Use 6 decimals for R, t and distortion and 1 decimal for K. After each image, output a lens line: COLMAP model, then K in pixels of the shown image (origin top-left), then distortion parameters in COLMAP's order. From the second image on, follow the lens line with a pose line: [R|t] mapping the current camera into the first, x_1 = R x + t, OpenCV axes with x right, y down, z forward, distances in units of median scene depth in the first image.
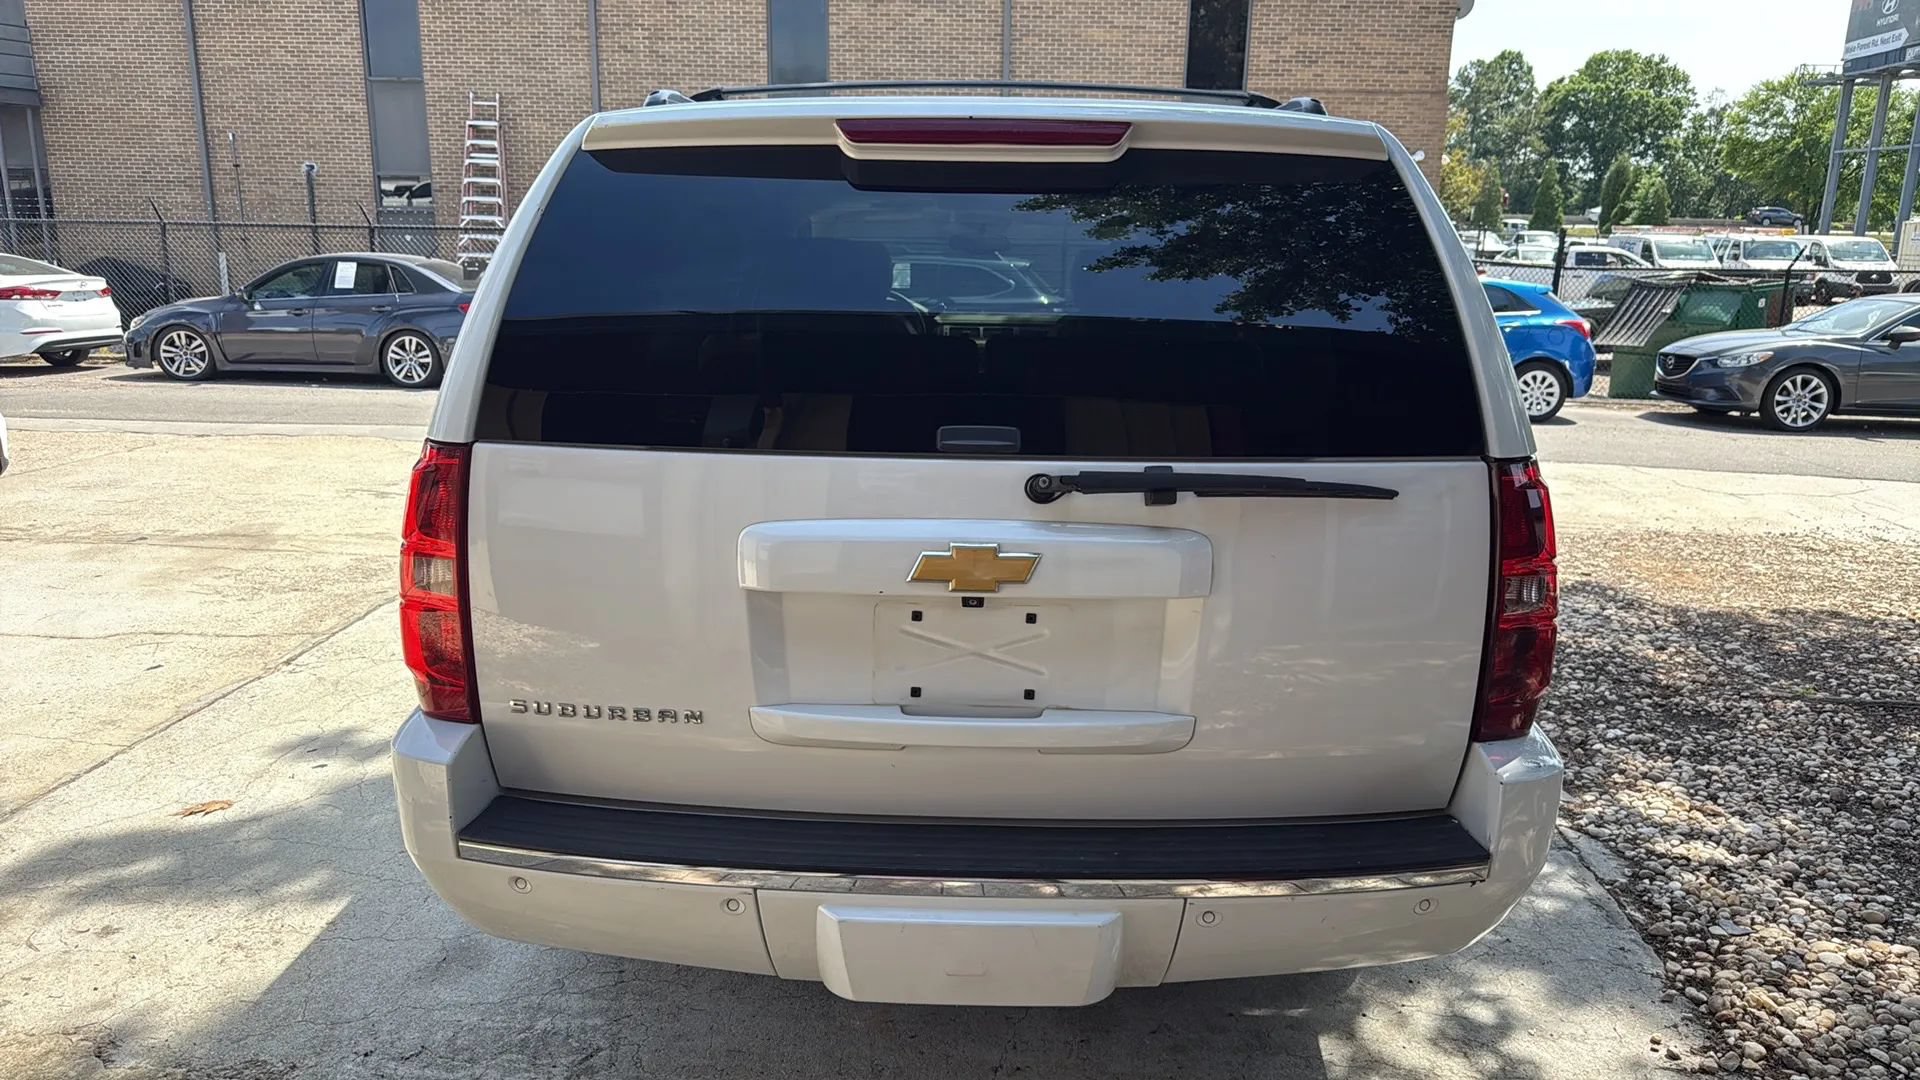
lens RADIAL K [[1317.7, 0, 962.7], [0, 1317.7, 556.4], [0, 0, 1]] dist [0.003845, -0.017097]
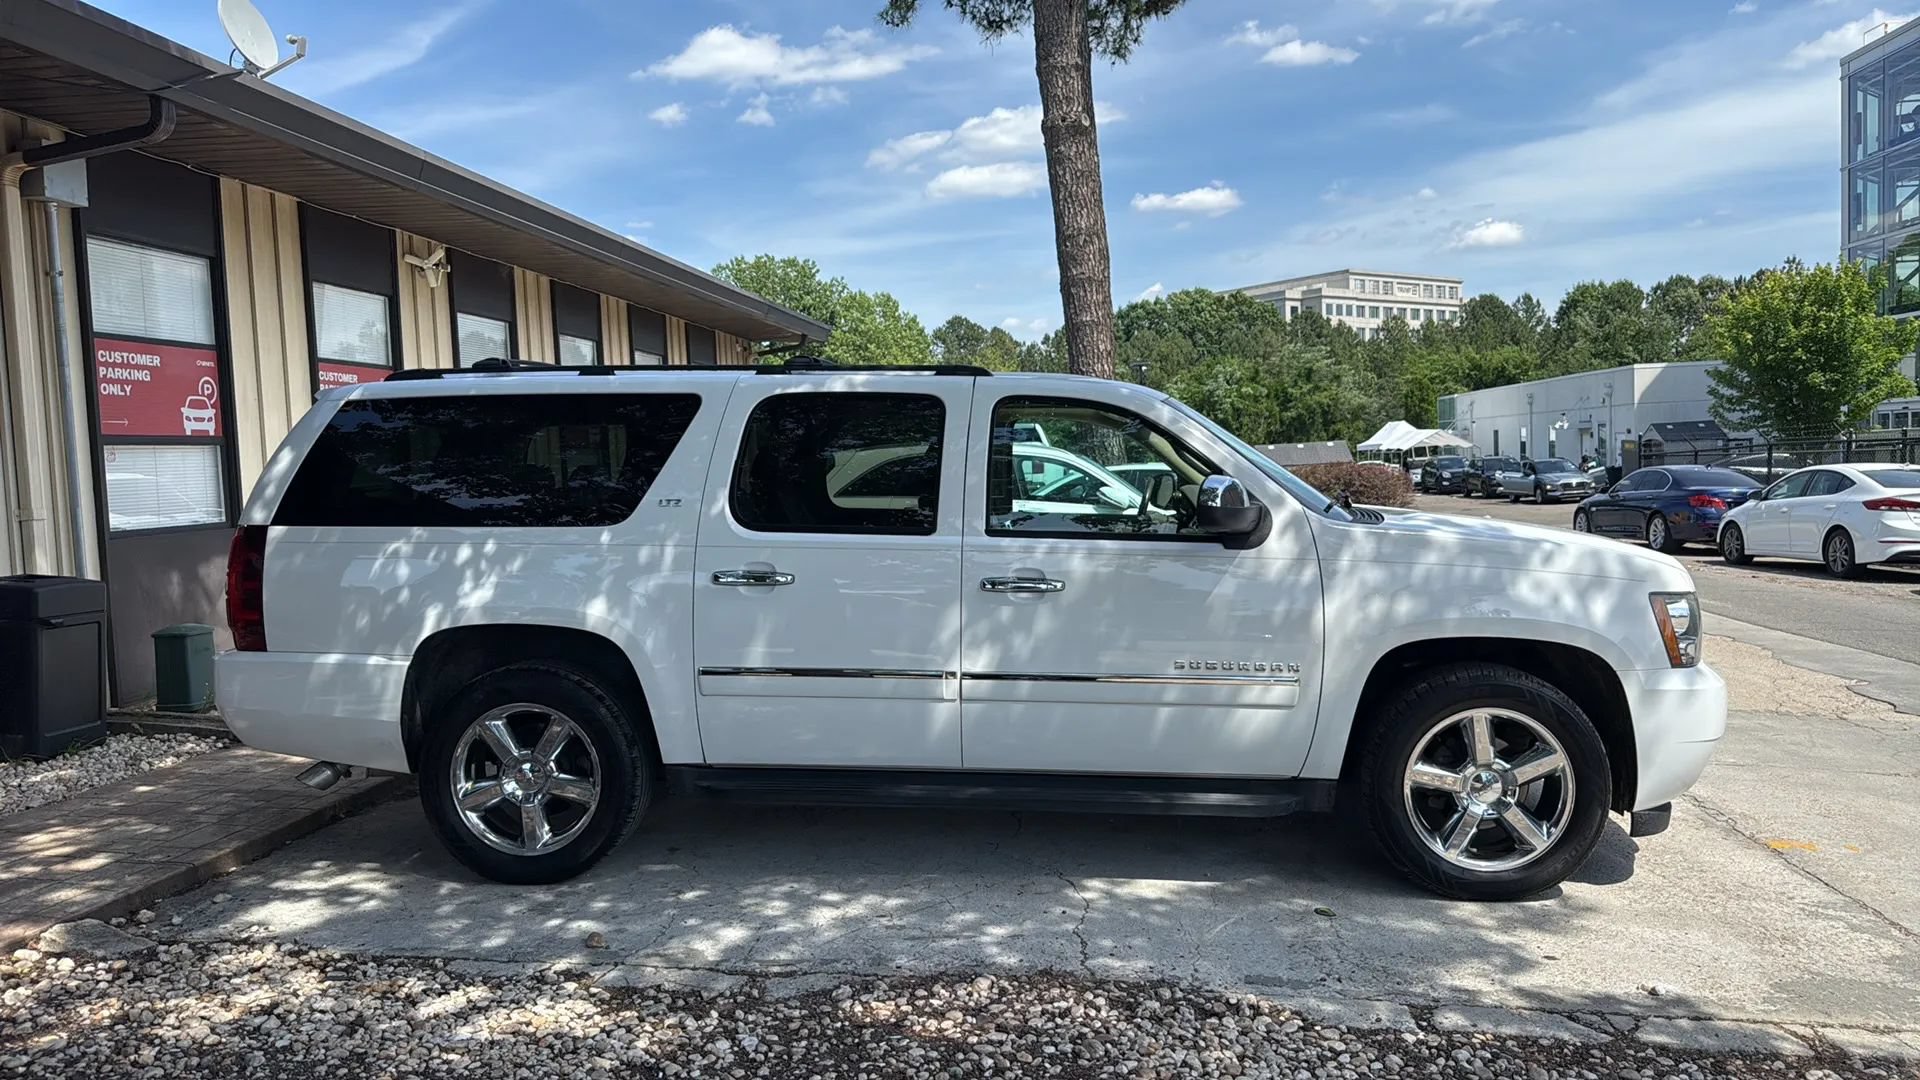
lens RADIAL K [[1309.8, 0, 940.5], [0, 1309.8, 563.5], [0, 0, 1]] dist [0.037434, -0.051211]
pose [[-0.084482, 0.059624, -0.994640, 0.420225], [-0.220401, 0.972365, 0.077009, -0.073881], [0.971744, 0.225726, -0.069006, 0.377359]]
